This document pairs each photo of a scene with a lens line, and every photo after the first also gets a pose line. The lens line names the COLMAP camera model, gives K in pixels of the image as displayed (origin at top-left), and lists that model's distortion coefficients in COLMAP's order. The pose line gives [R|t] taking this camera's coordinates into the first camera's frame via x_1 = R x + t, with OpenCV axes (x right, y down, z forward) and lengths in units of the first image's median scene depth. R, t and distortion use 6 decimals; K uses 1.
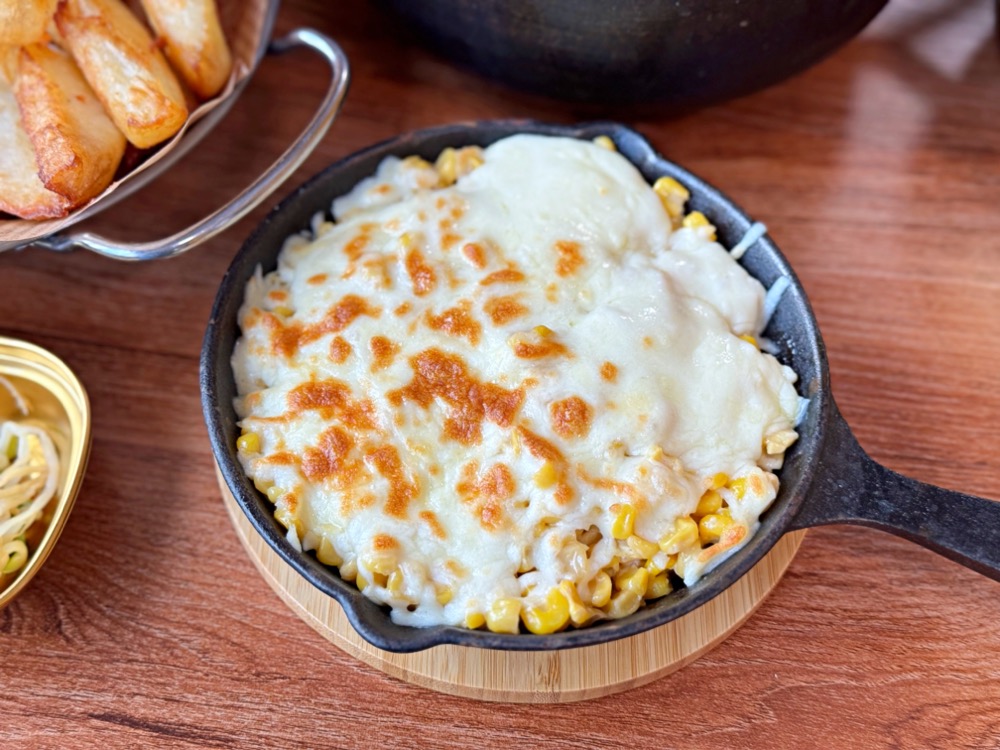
lens RADIAL K [[1387.6, 0, 499.4], [0, 1387.6, 370.1], [0, 0, 1]] dist [0.046820, 0.000000]
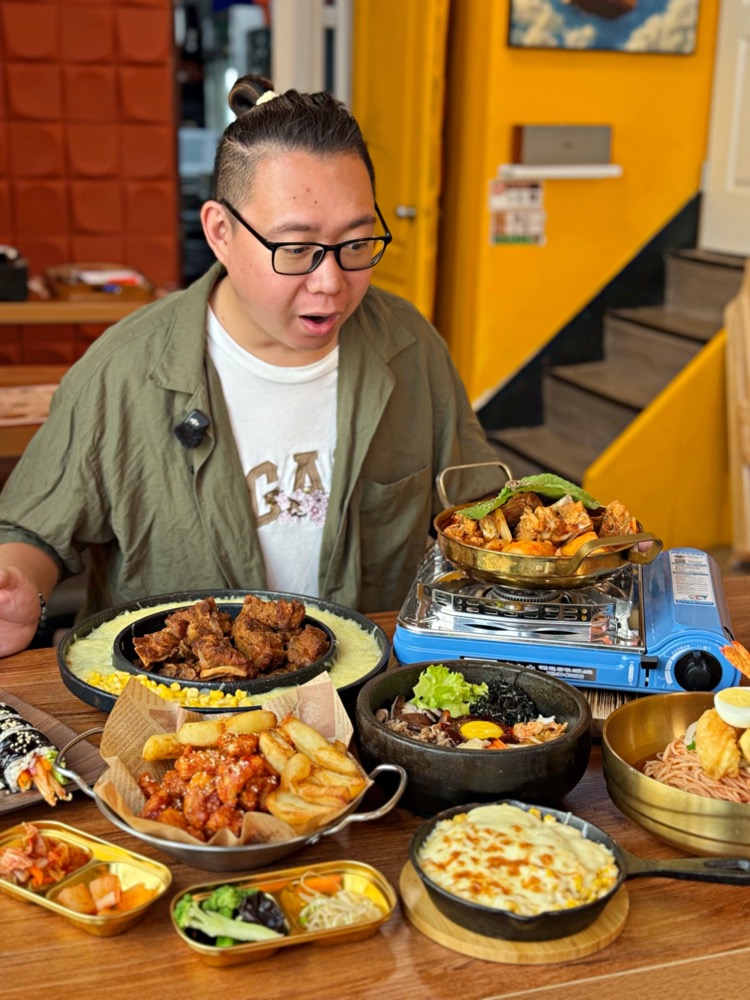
lens RADIAL K [[1387.6, 0, 374.8], [0, 1387.6, 499.2], [0, 0, 1]] dist [0.046820, 0.000000]
pose [[0.932861, -0.098040, 0.346640, -1.188076], [0.309365, 0.711032, -0.631449, 1.194887], [-0.184564, 0.696292, 0.693624, -1.452694]]
